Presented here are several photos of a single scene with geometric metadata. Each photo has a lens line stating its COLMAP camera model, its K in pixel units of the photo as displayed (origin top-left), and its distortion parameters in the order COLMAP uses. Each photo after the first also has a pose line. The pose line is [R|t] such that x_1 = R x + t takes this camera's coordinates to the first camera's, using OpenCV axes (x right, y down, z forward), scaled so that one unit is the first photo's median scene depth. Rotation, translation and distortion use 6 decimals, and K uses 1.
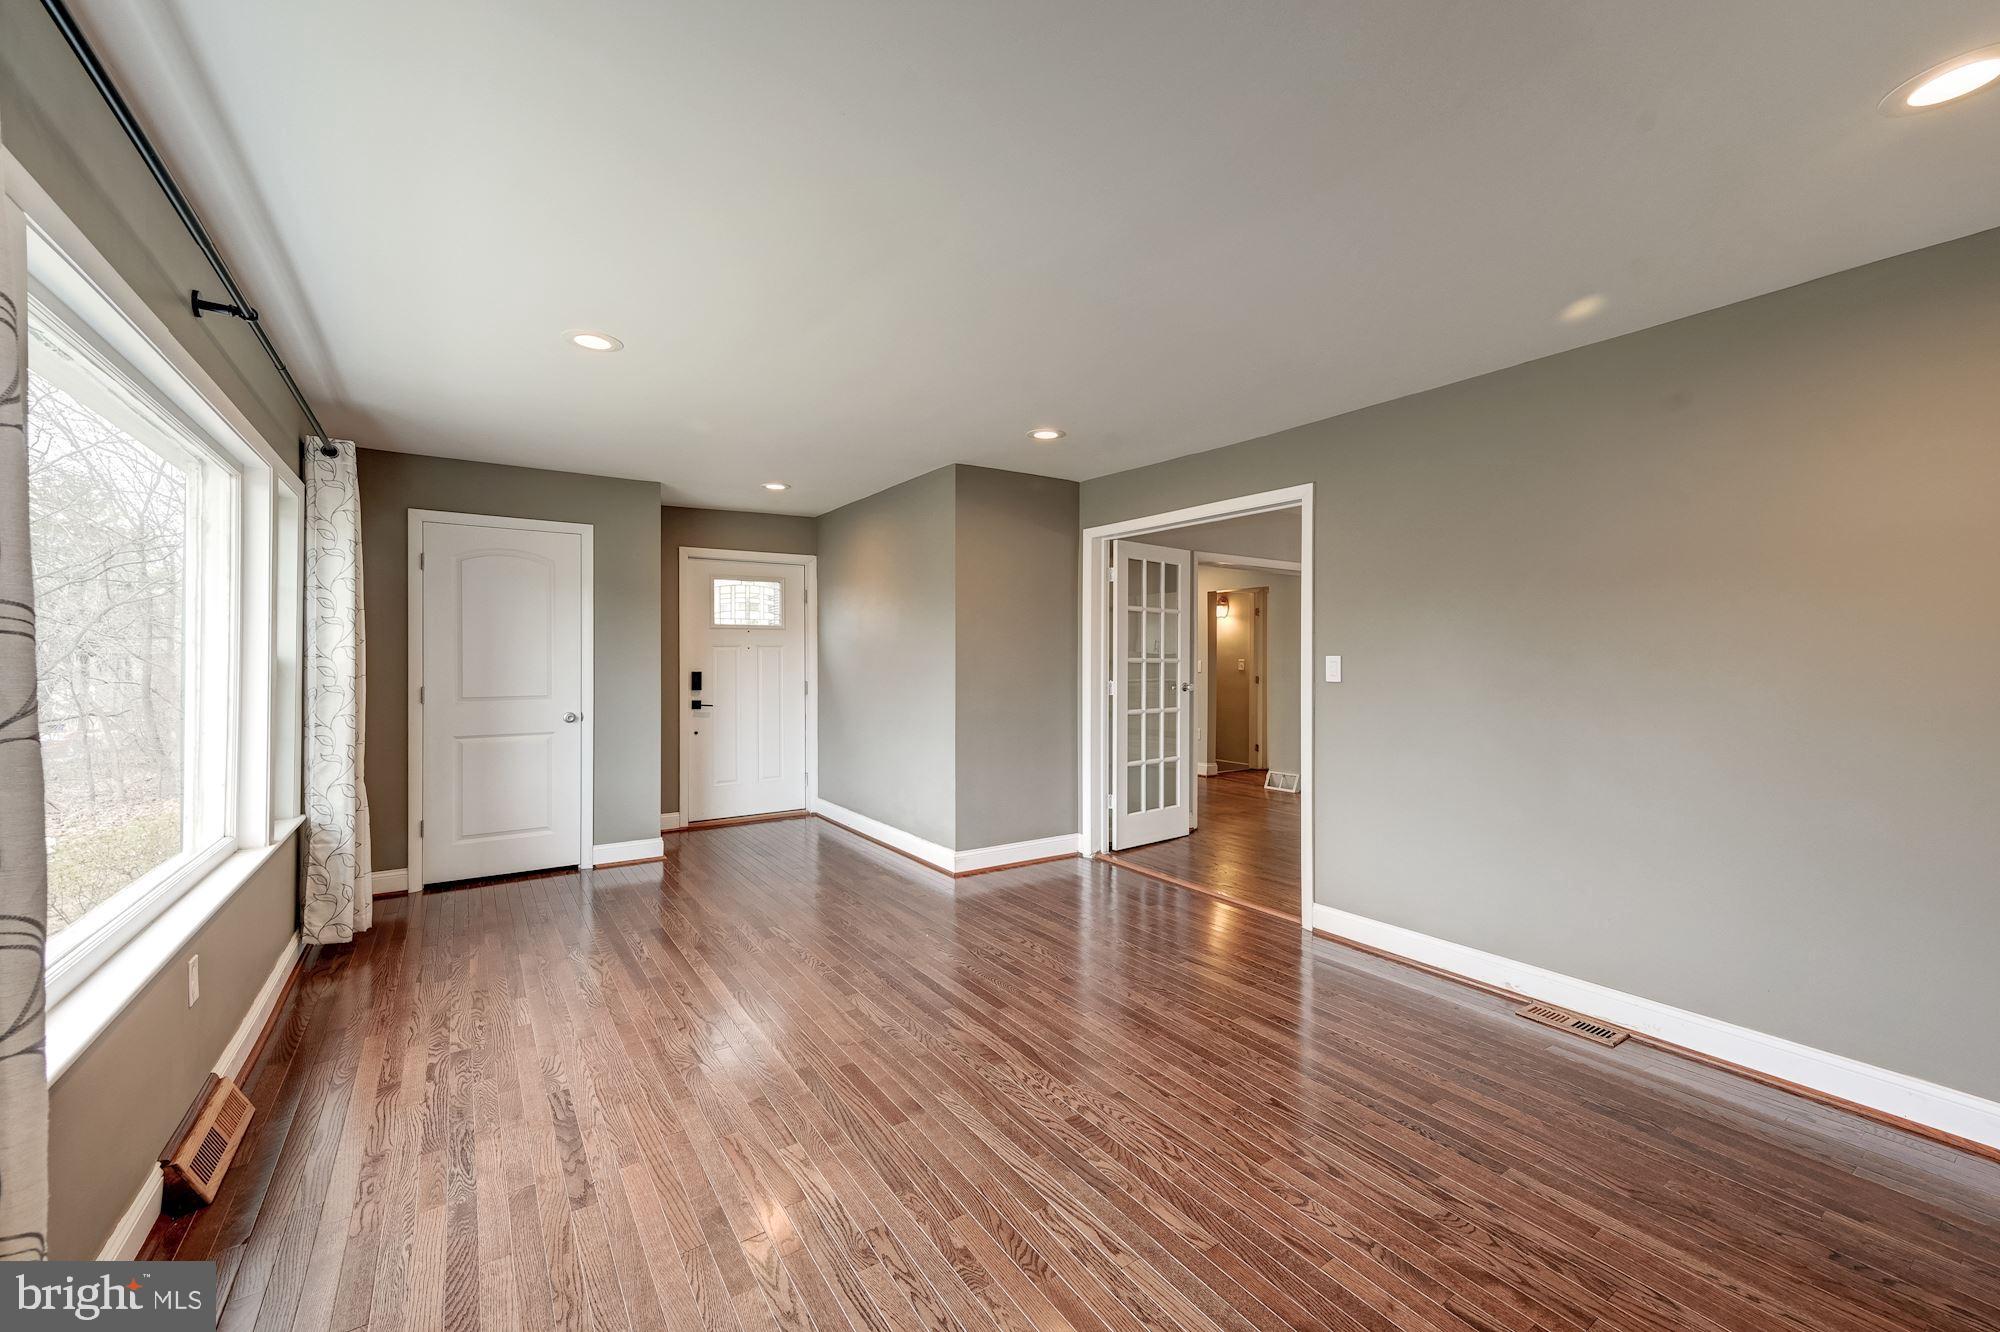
lens RADIAL K [[790.5, 0, 1010.2], [0, 790.5, 657.3], [0, 0, 1]] dist [0.021371, 0.002669]
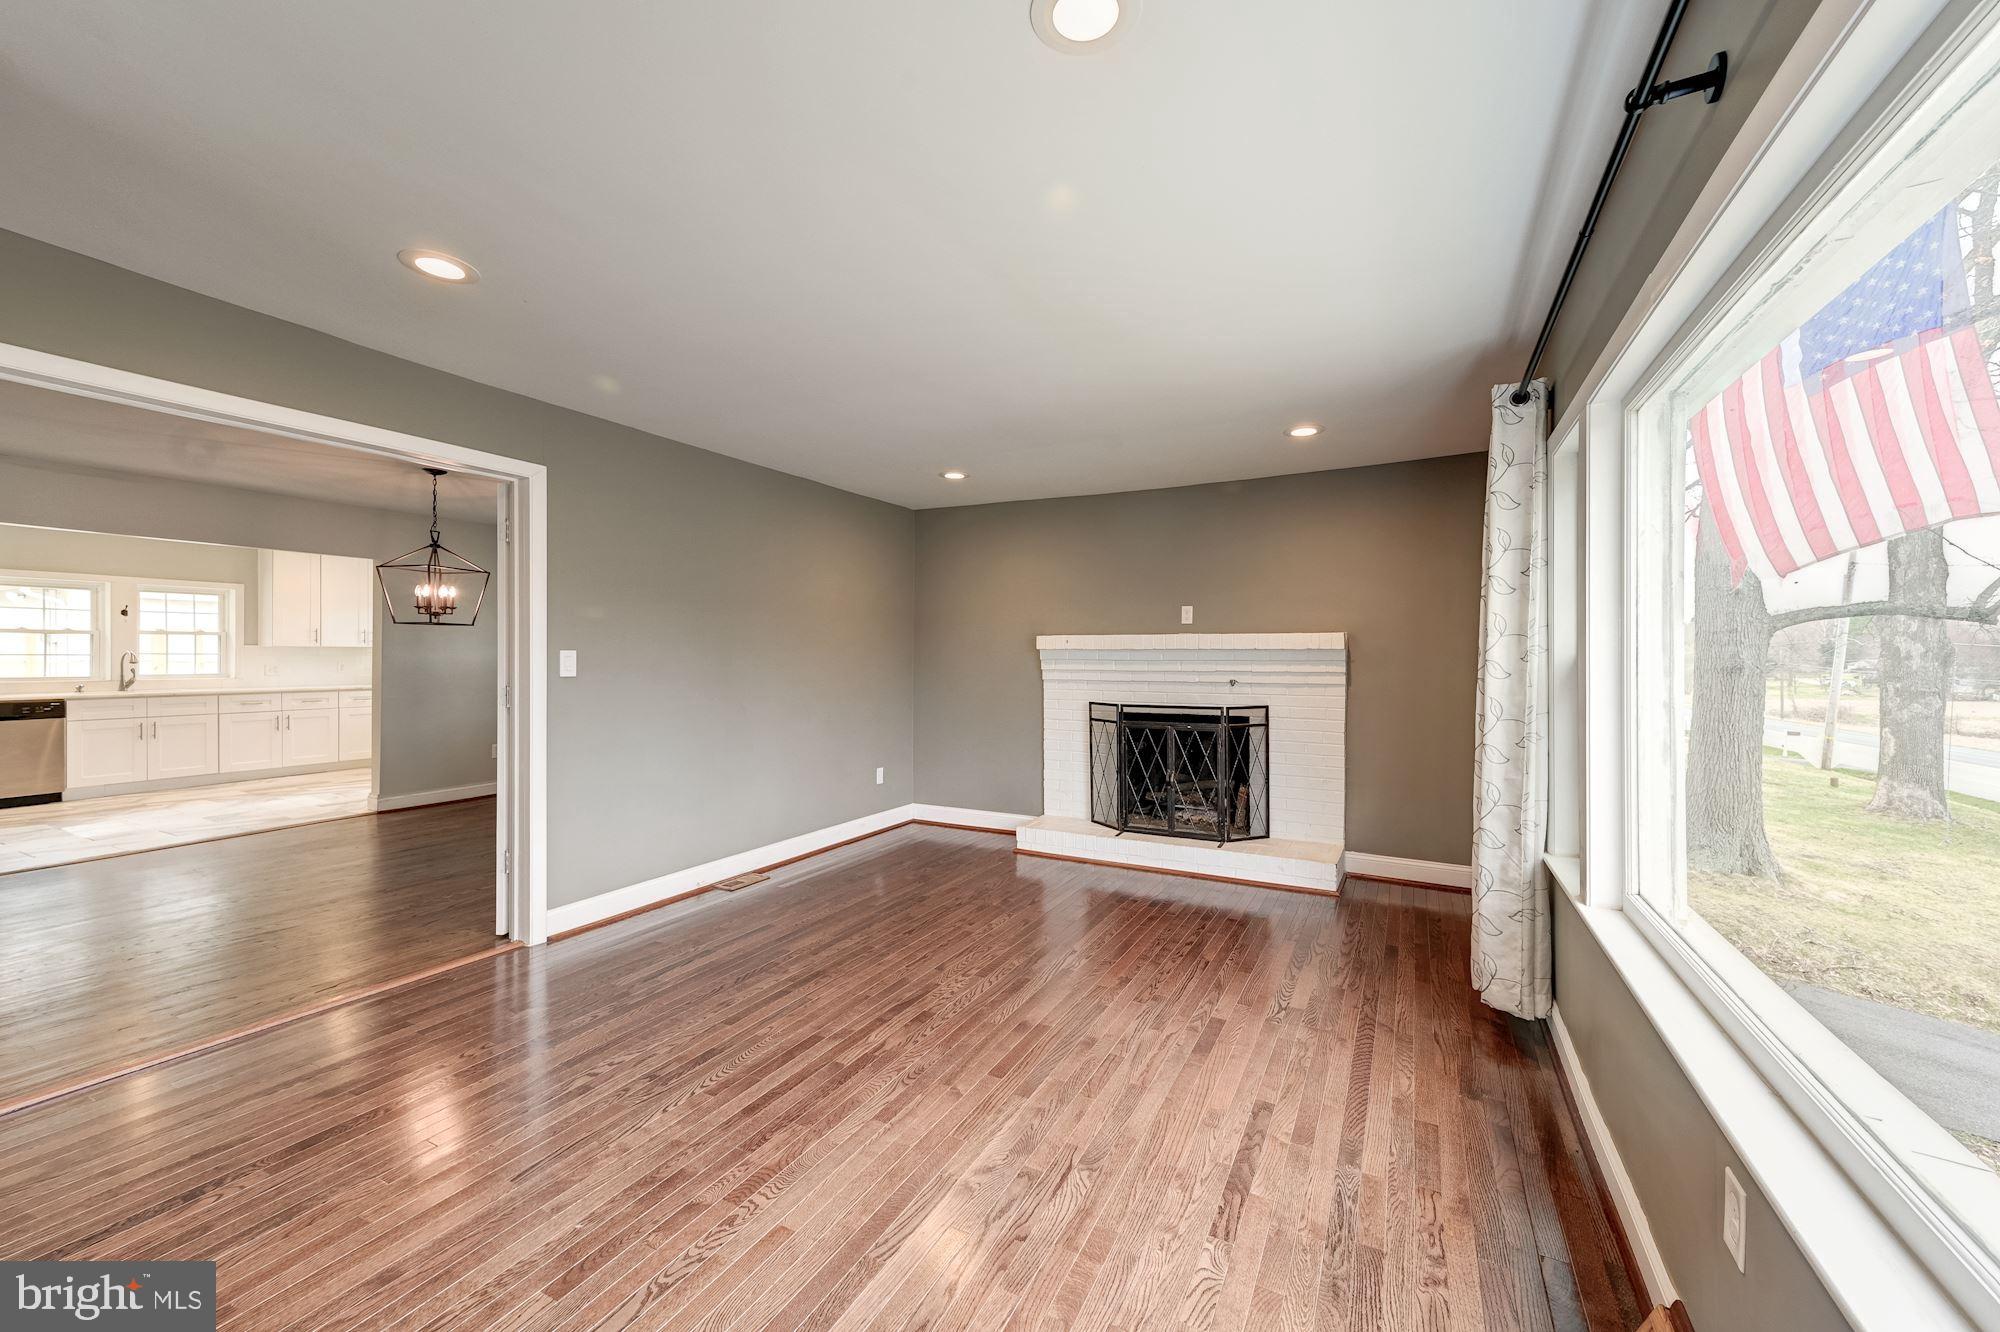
lens RADIAL K [[790.5, 0, 1000.0], [0, 790.5, 648.7], [0, 0, 1]] dist [0.021371, 0.002669]
pose [[-0.462847, 0.005882, 0.886418, -0.848330], [-0.006988, 0.999923, -0.010284, 0.002975], [-0.886410, -0.010954, -0.462771, 1.148826]]
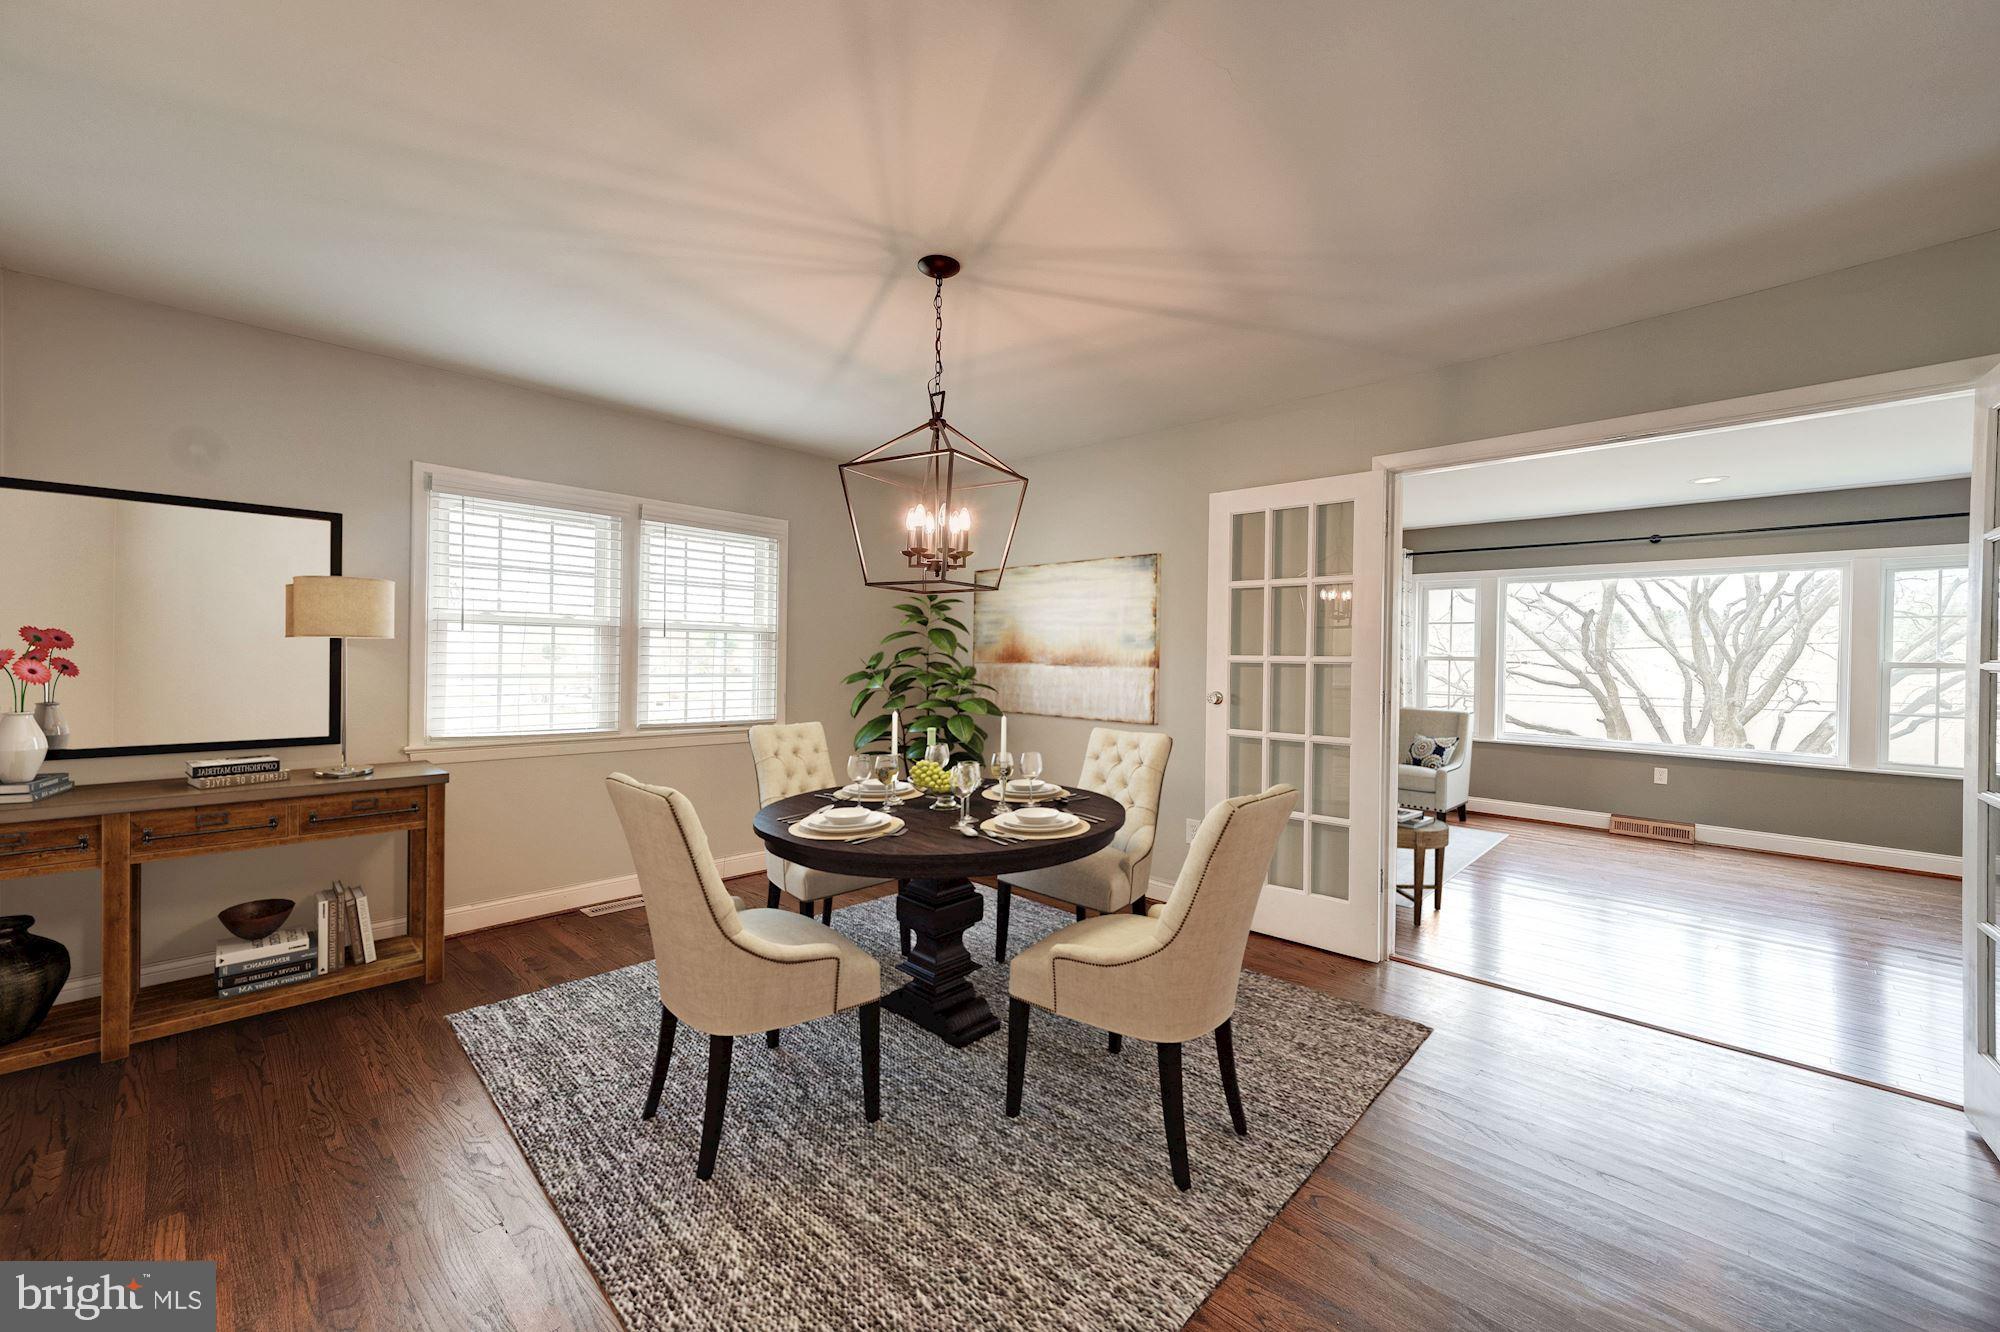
lens RADIAL K [[790.5, 0, 1005.4], [0, 790.5, 660.9], [0, 0, 1]] dist [0.021371, 0.002669]
pose [[-0.980134, -0.013502, -0.197878, 1.180446], [-0.015011, 0.999869, 0.006126, 0.009556], [0.197769, 0.008975, -0.980208, 2.168758]]
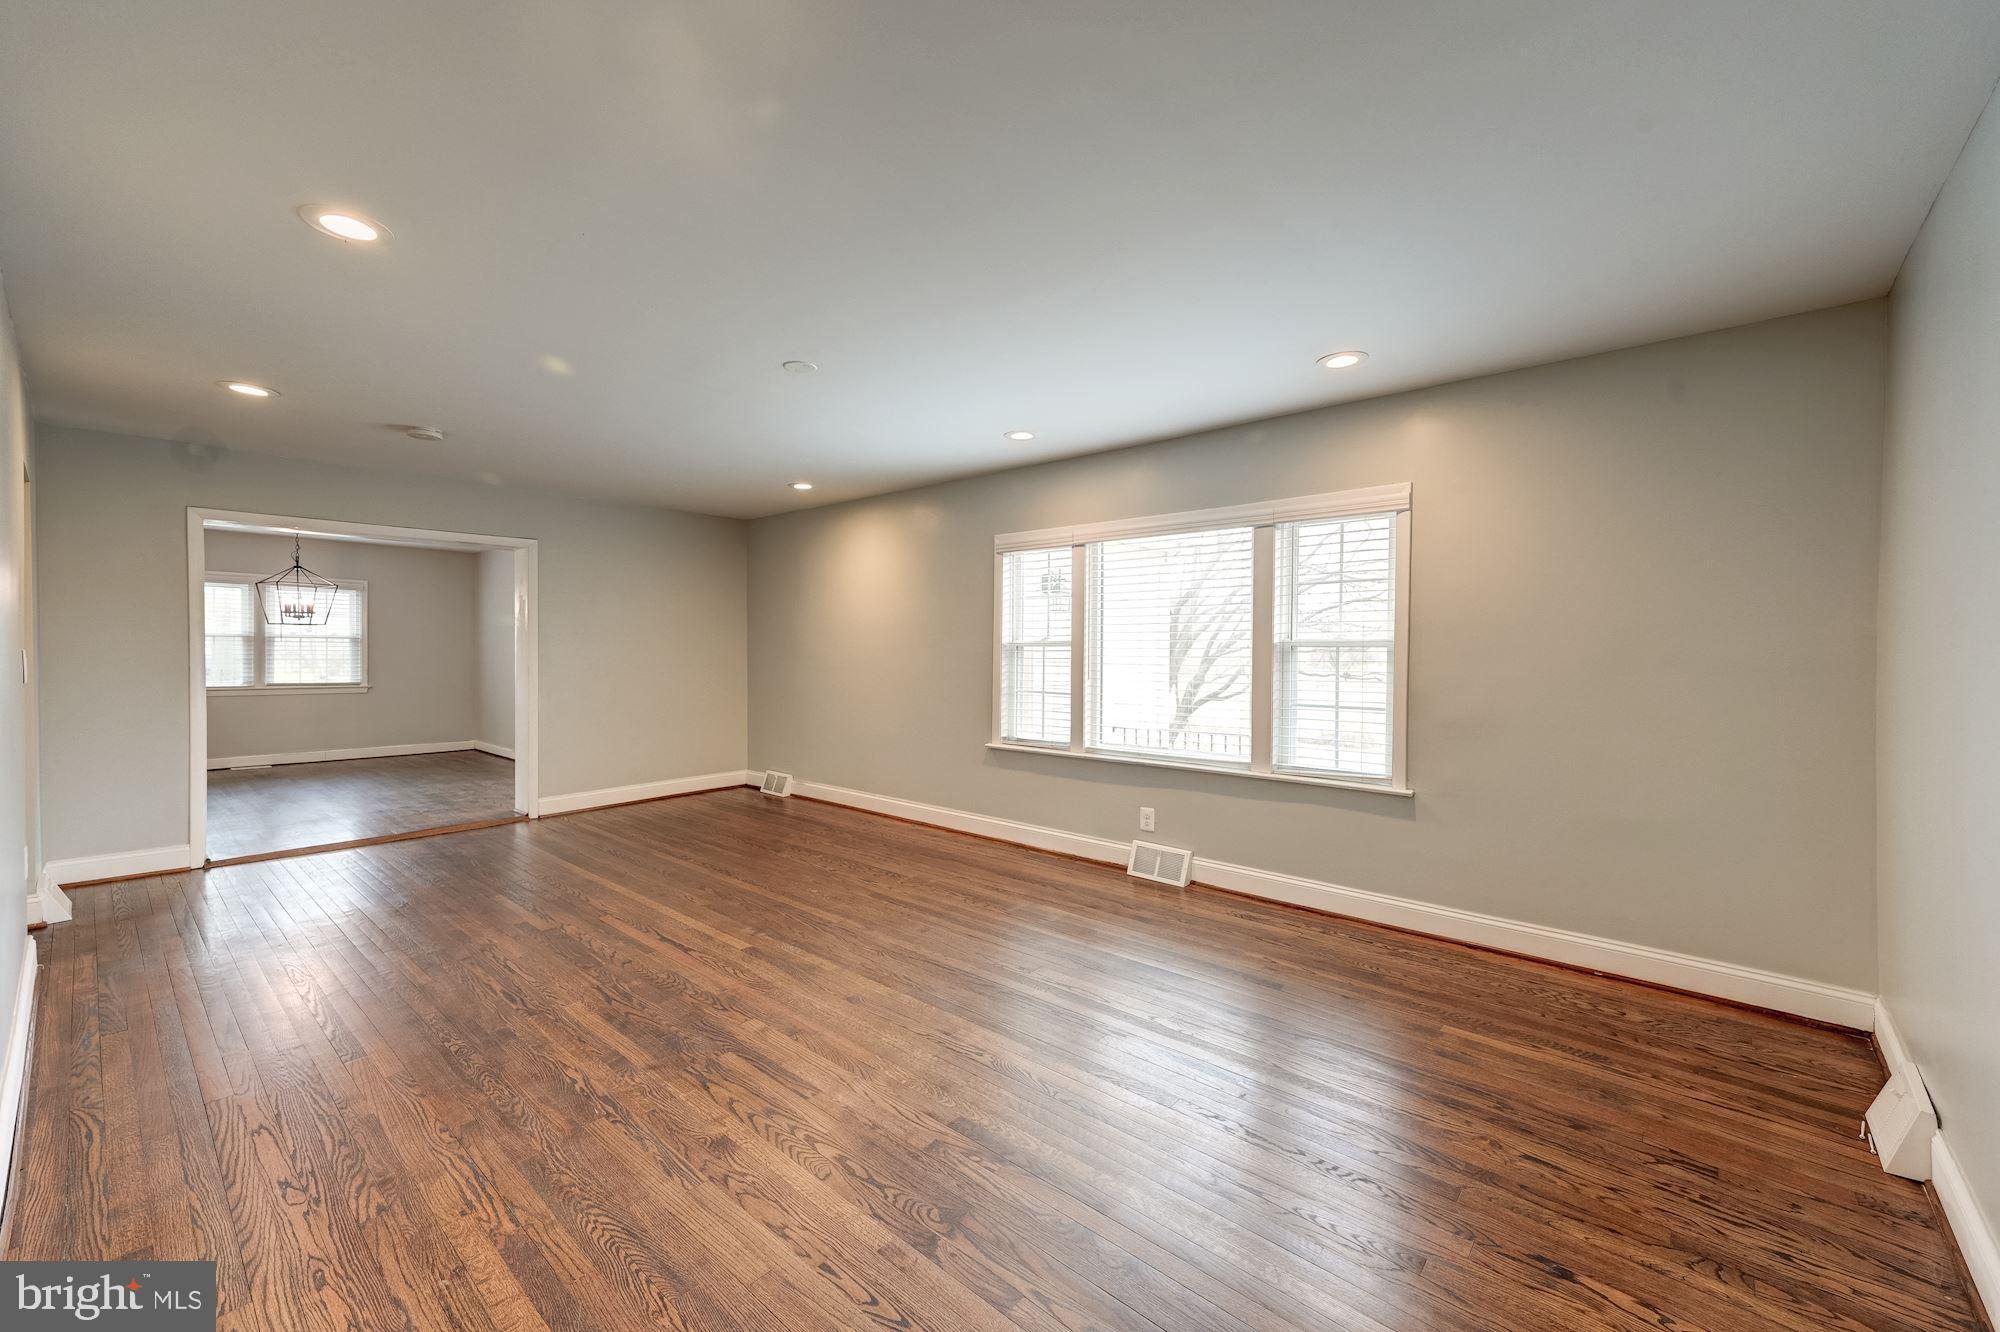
lens RADIAL K [[790.5, 0, 1010.7], [0, 790.5, 670.5], [0, 0, 1]] dist [0.021371, 0.002669]
pose [[-0.970768, -0.003660, -0.239990, -0.279320], [-0.008094, 0.999814, 0.017493, 0.018530], [0.239882, 0.018924, -0.970618, 4.046741]]
